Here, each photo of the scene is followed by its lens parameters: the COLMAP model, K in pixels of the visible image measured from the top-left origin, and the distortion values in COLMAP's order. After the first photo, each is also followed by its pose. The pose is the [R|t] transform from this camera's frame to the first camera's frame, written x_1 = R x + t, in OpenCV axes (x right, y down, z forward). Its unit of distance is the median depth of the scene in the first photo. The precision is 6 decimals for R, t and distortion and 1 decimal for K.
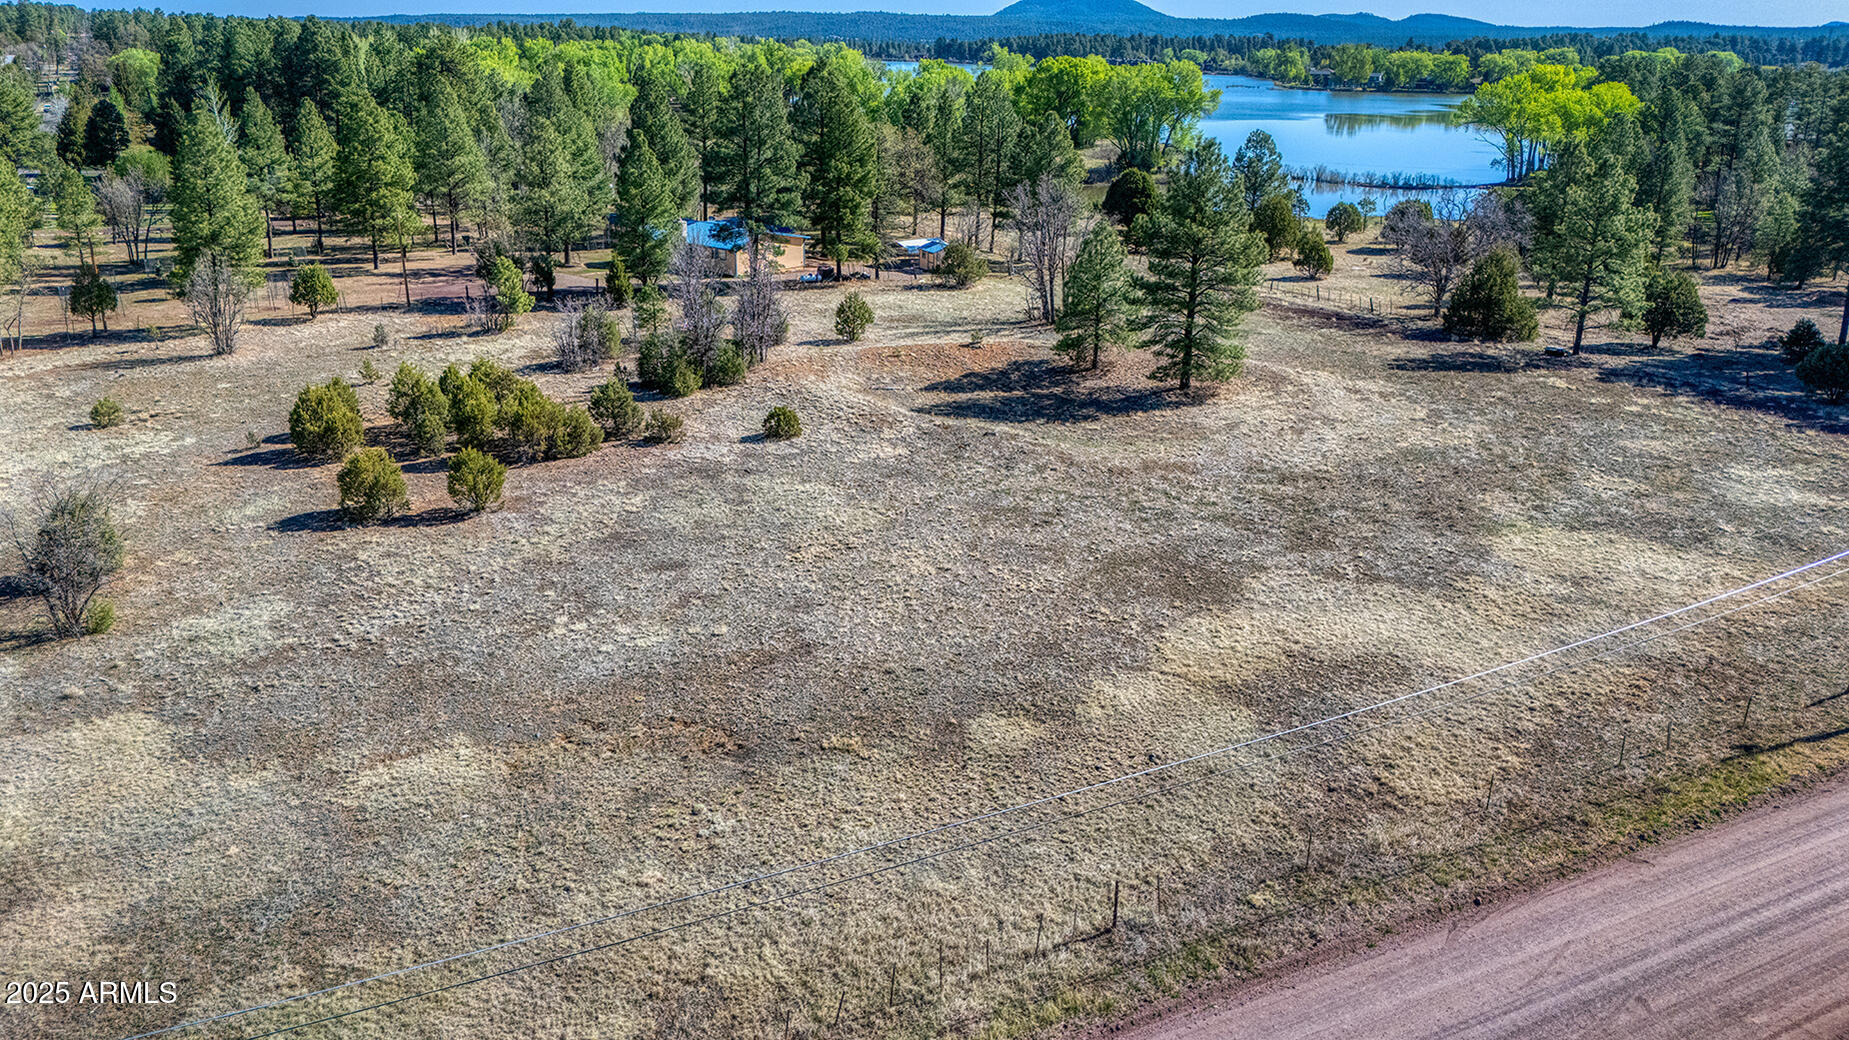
lens RADIAL K [[1372.6, 0, 926.1], [0, 1372.6, 518.9], [0, 0, 1]] dist [0.053052, -0.057214]
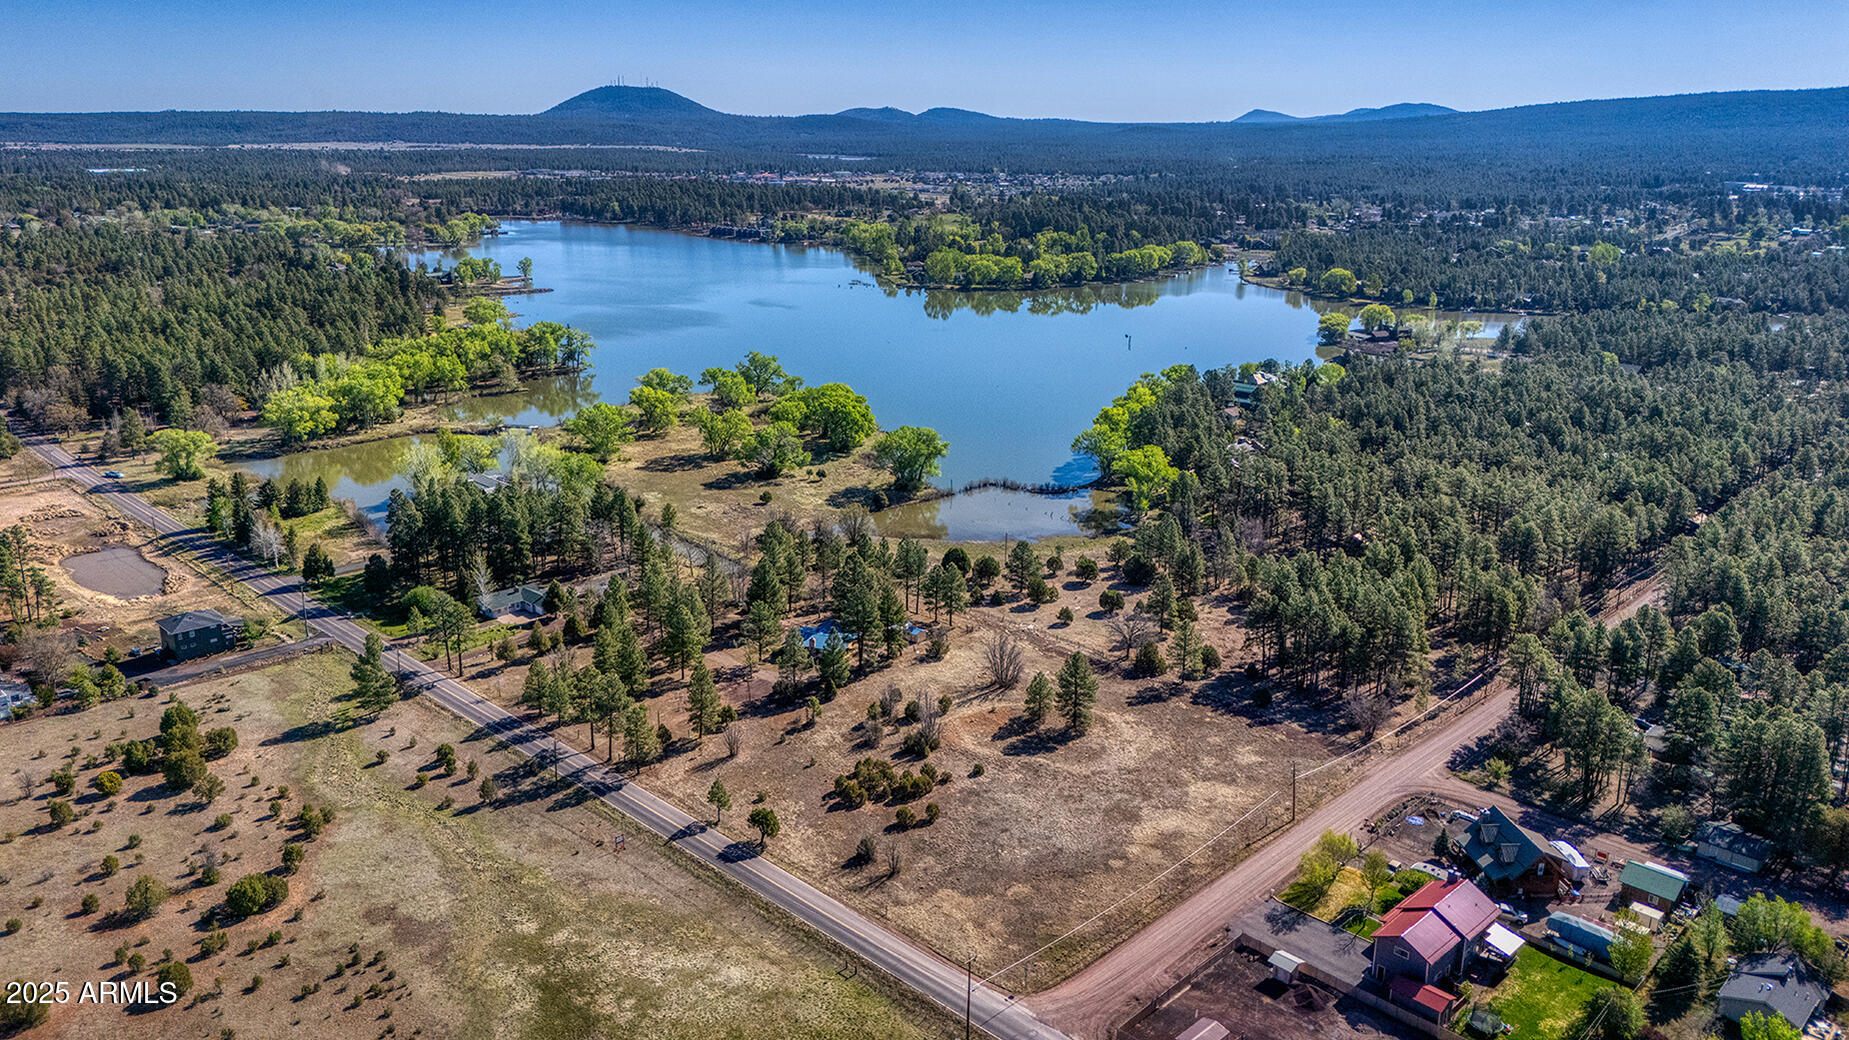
lens RADIAL K [[1372.6, 0, 924.0], [0, 1372.6, 520.2], [0, 0, 1]] dist [0.053052, -0.057214]
pose [[0.945465, -0.087808, 0.313664, -1.511283], [0.095453, 0.995393, -0.009068, -0.807347], [-0.311422, 0.038514, 0.949491, -2.603268]]
